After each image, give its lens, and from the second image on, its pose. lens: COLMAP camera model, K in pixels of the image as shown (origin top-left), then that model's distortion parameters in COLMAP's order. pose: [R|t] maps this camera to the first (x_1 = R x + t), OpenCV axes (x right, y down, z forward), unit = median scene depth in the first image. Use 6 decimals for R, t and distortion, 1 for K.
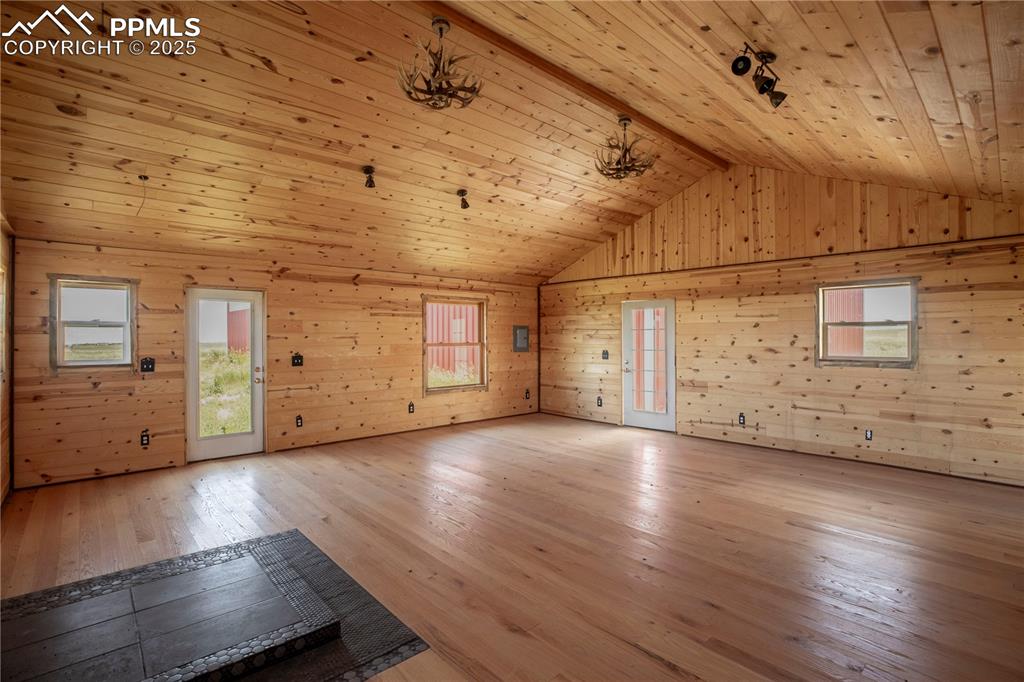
lens RADIAL K [[483.0, 0, 517.7], [0, 483.0, 339.8], [0, 0, 1]] dist [-0.031818, 0.000787]
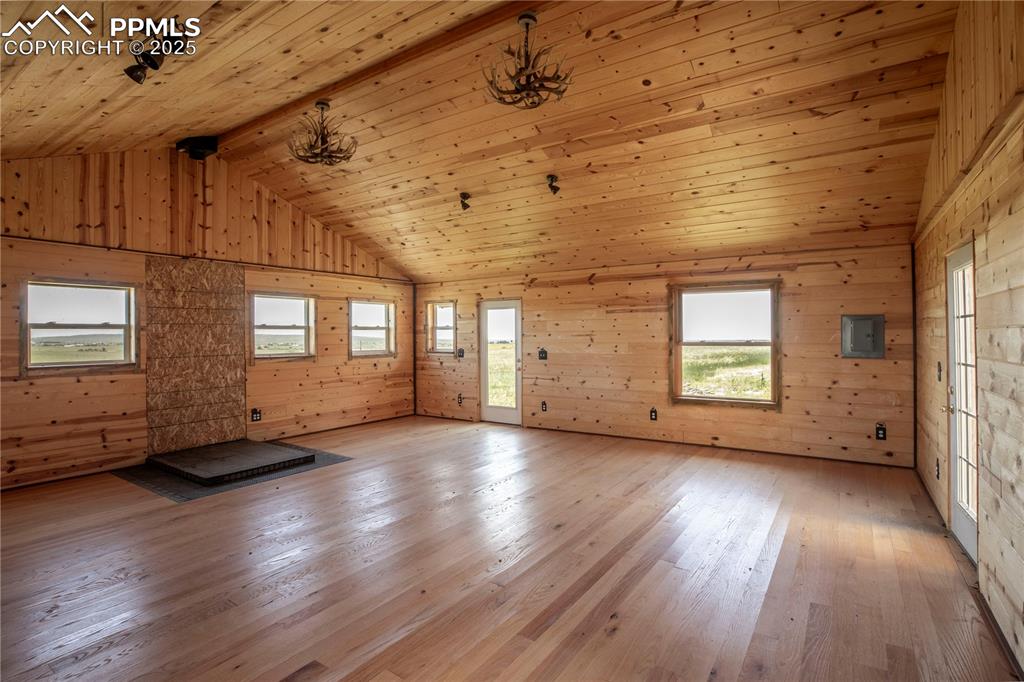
lens RADIAL K [[483.0, 0, 514.2], [0, 483.0, 335.9], [0, 0, 1]] dist [-0.031818, 0.000787]
pose [[0.255120, 0.000764, -0.966909, 0.647825], [-0.000315, 1.000000, 0.000707, -0.004371], [0.966909, 0.000124, 0.255120, 0.598034]]
